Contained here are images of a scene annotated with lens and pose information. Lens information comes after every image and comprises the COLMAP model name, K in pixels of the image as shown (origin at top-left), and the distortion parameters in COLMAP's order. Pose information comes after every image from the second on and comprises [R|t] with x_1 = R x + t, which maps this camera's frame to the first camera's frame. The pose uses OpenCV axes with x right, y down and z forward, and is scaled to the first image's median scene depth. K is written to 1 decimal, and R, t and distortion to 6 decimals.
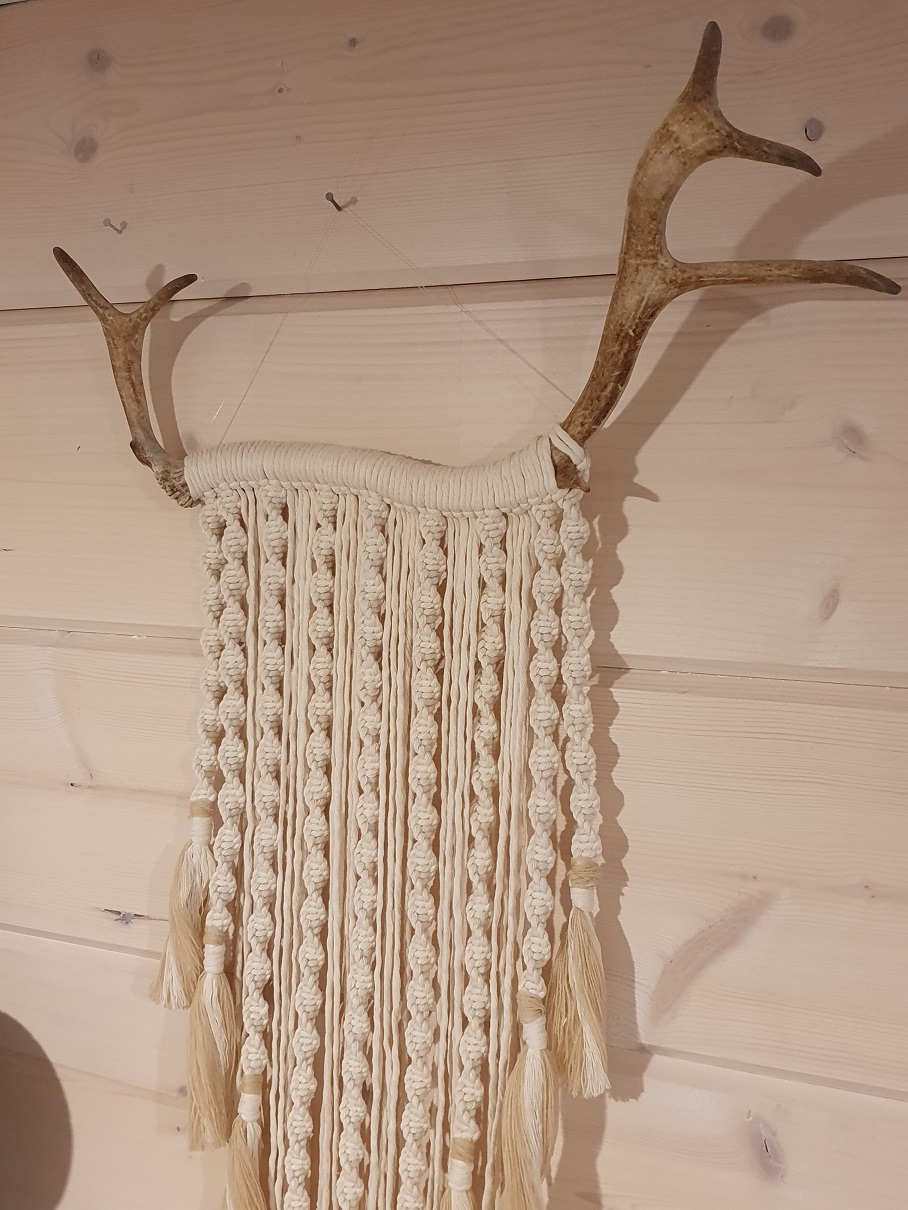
lens RADIAL K [[1302.3, 0, 458.5], [0, 1302.3, 610.3], [0, 0, 1]] dist [0.166710, -0.570032]
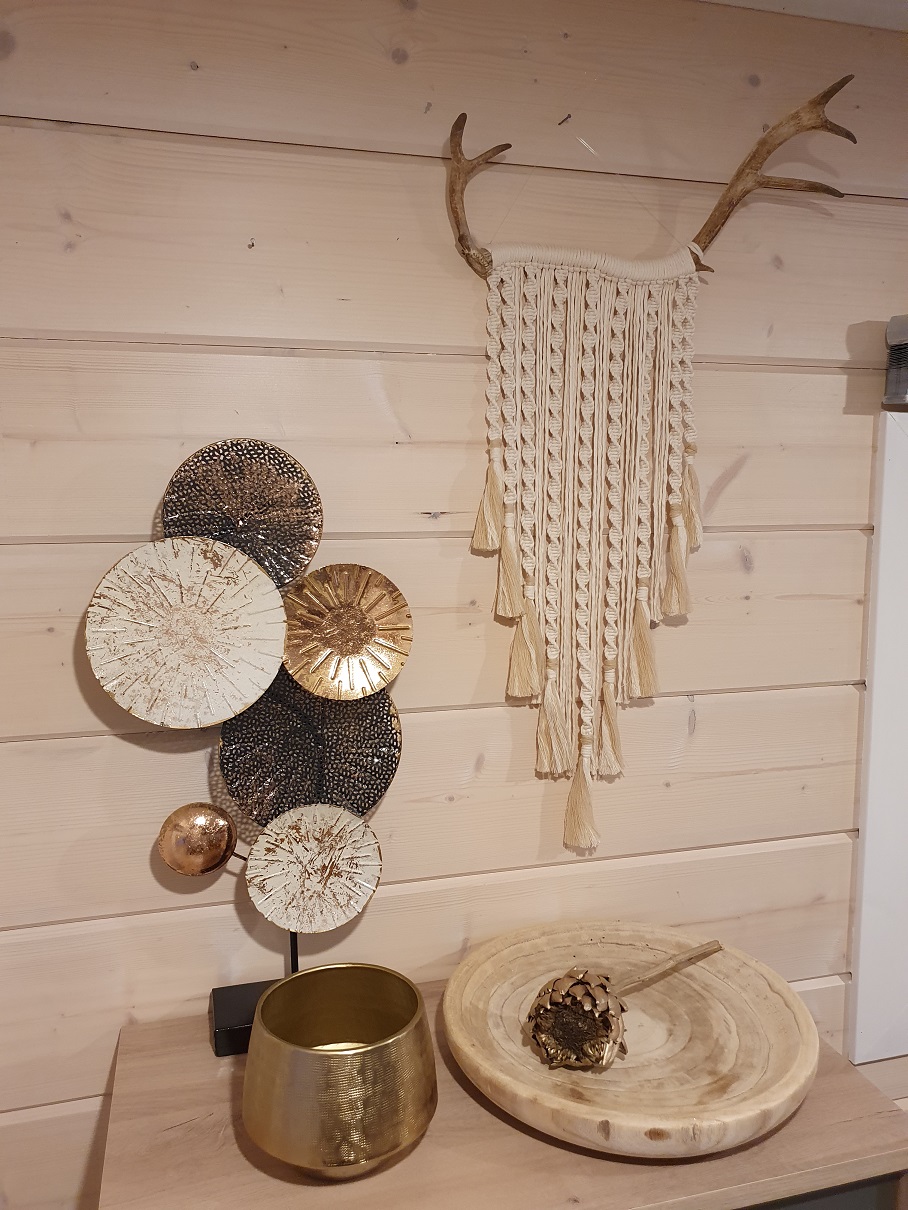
lens RADIAL K [[977.5, 0, 431.2], [0, 977.5, 635.4], [0, 0, 1]] dist [0.011986, -0.008300]
pose [[0.770764, -0.117485, 0.626195, -1.255648], [0.061145, 0.991955, 0.110847, 0.281255], [-0.634180, -0.047149, 0.771747, -0.042864]]
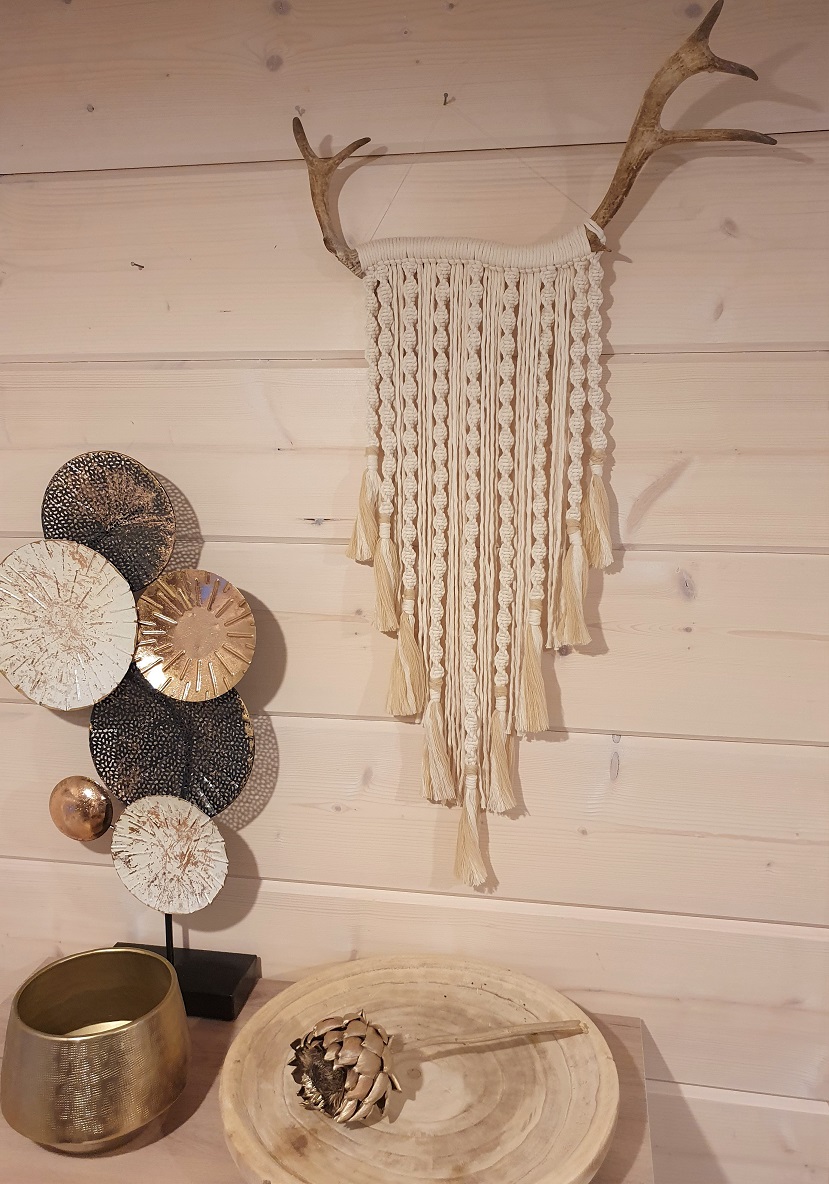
lens RADIAL K [[969.7, 0, 414.5], [0, 969.7, 592.0], [0, 0, 1]] dist [-0.003011, 0.004768]
pose [[0.973021, -0.061683, 0.222319, -0.472751], [0.038040, 0.993302, 0.109108, 0.215470], [-0.227560, -0.097707, 0.968850, -0.345041]]
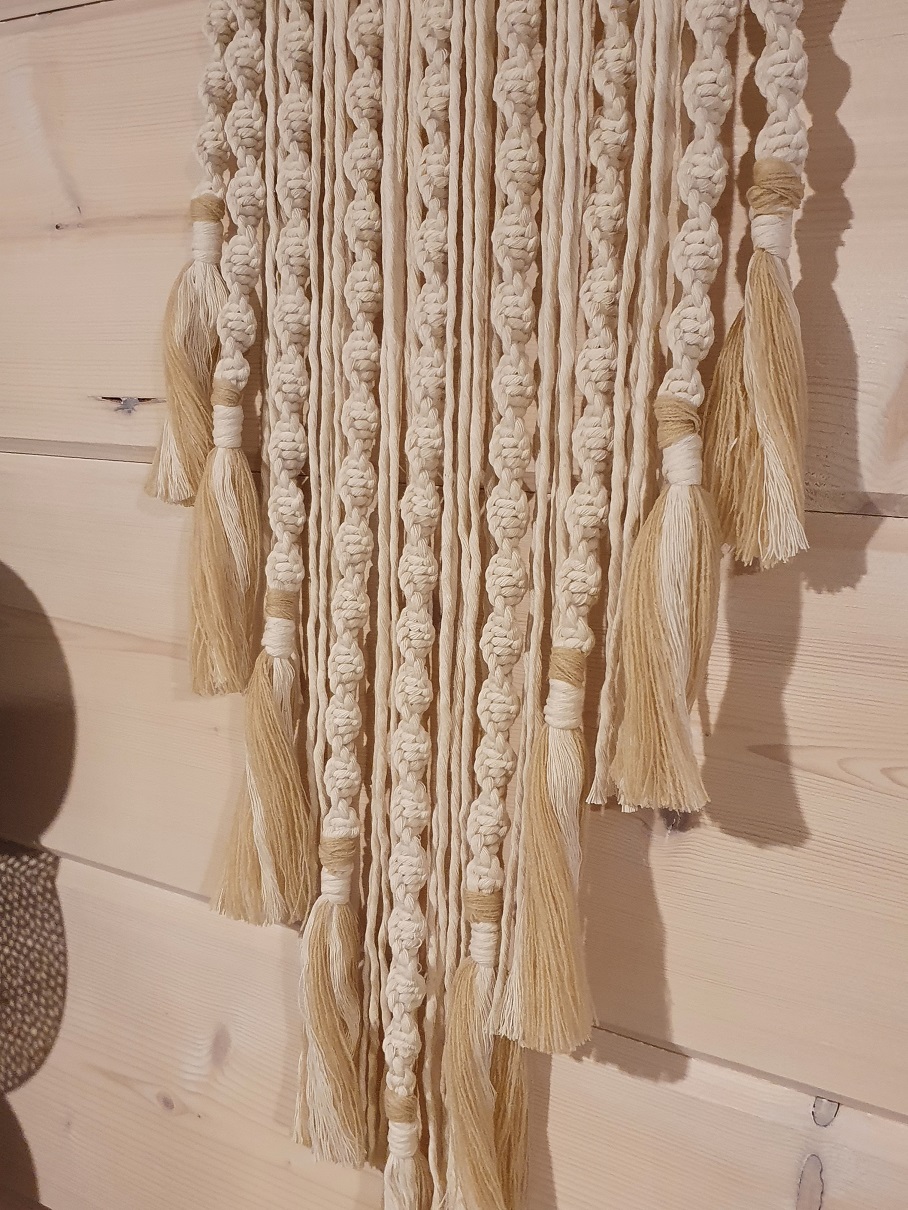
lens RADIAL K [[1302.3, 0, 458.5], [0, 1302.3, 610.3], [0, 0, 1]] dist [0.166710, -0.570032]
pose [[0.985753, 0.020835, -0.166904, 0.053921], [-0.000757, 0.992838, 0.119467, 0.292029], [0.168197, -0.117639, 0.978709, 0.353664]]
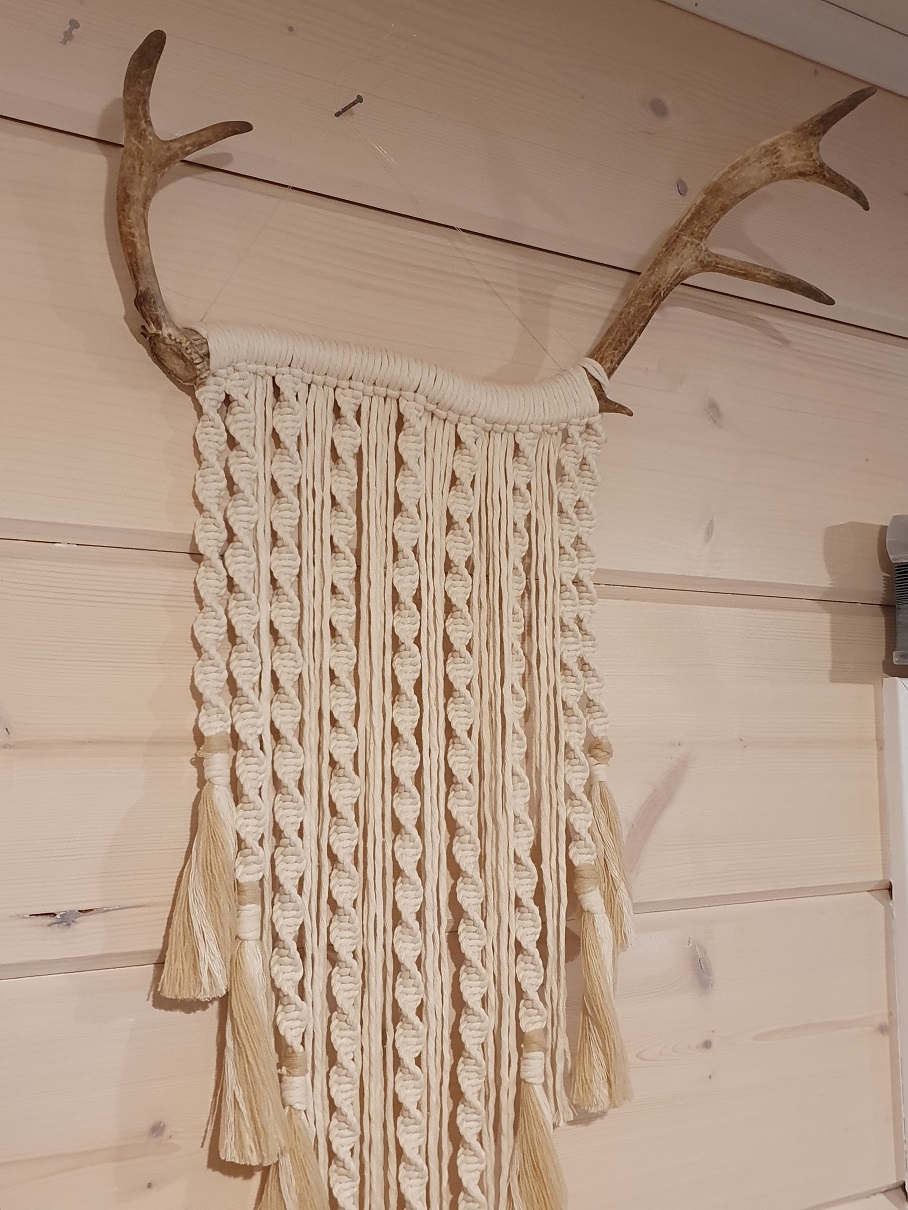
lens RADIAL K [[1299.8, 0, 419.7], [0, 1299.8, 622.5], [0, 0, 1]] dist [0.259196, -0.839456]
pose [[0.541402, 0.050698, 0.839234, -0.876782], [0.074302, 0.991390, -0.107822, 0.184813], [-0.837475, 0.120732, 0.532973, 0.472375]]
